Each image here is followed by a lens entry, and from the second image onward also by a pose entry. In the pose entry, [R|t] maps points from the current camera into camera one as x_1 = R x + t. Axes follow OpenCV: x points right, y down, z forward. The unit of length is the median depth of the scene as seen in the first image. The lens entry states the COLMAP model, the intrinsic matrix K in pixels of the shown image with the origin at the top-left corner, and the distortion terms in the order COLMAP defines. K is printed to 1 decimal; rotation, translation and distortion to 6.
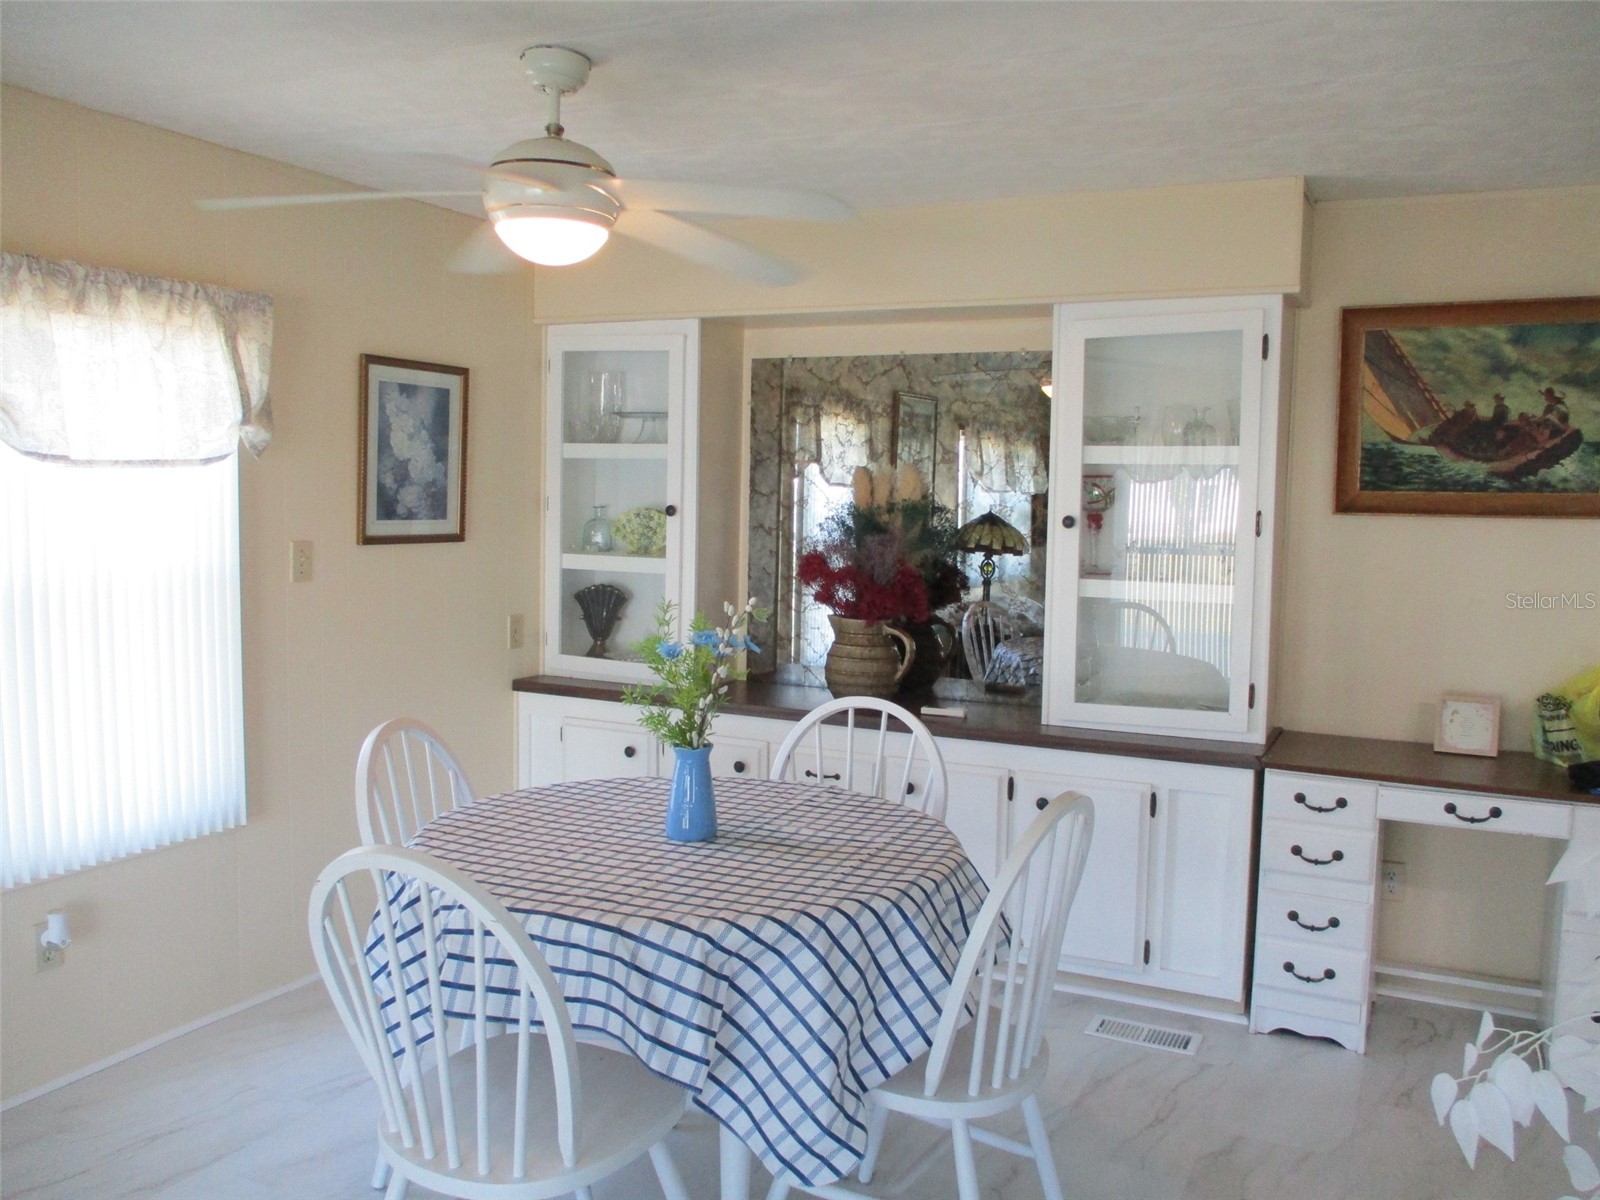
lens RADIAL K [[1322.0, 0, 817.5], [0, 1322.0, 607.1], [0, 0, 1]] dist [-0.038417, 0.017144]
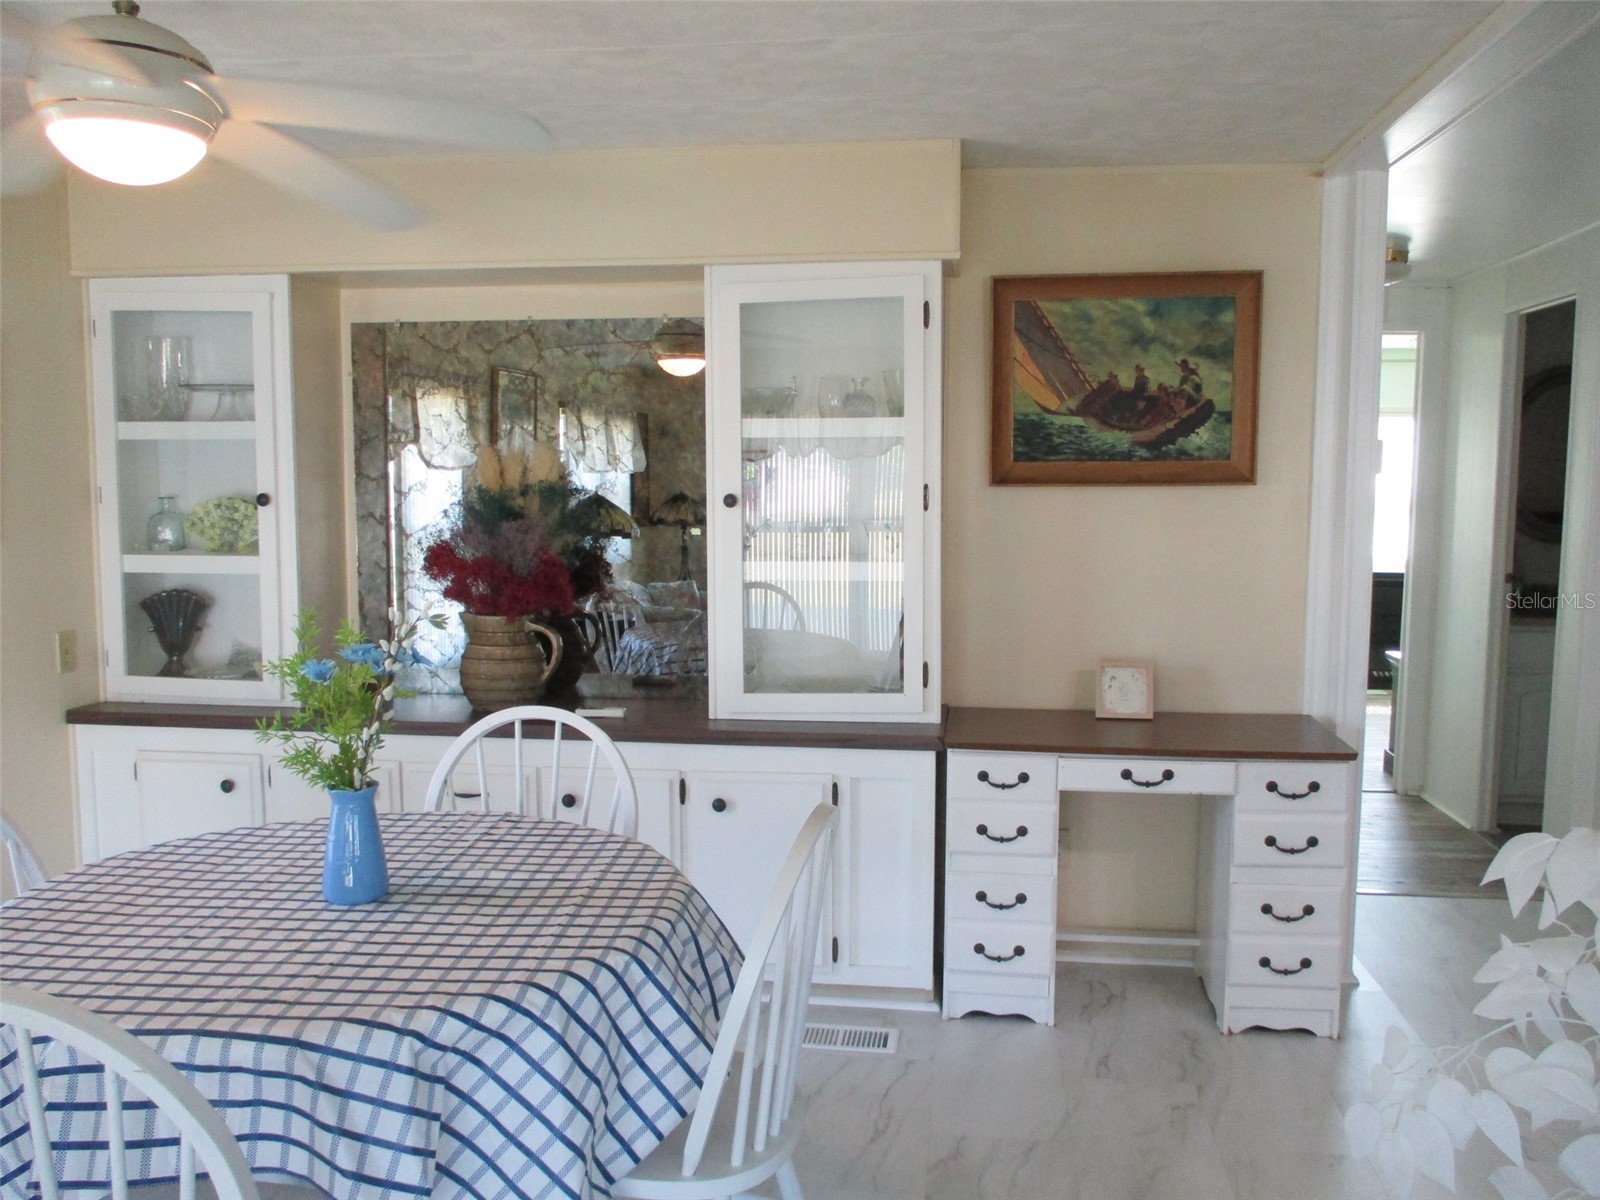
lens RADIAL K [[1322.0, 0, 817.5], [0, 1322.0, 607.1], [0, 0, 1]] dist [-0.038417, 0.017144]
pose [[0.947740, -0.049063, 0.315250, -0.052240], [0.044903, 0.998782, 0.020449, -0.006189], [-0.315869, -0.005225, 0.948788, 0.101997]]
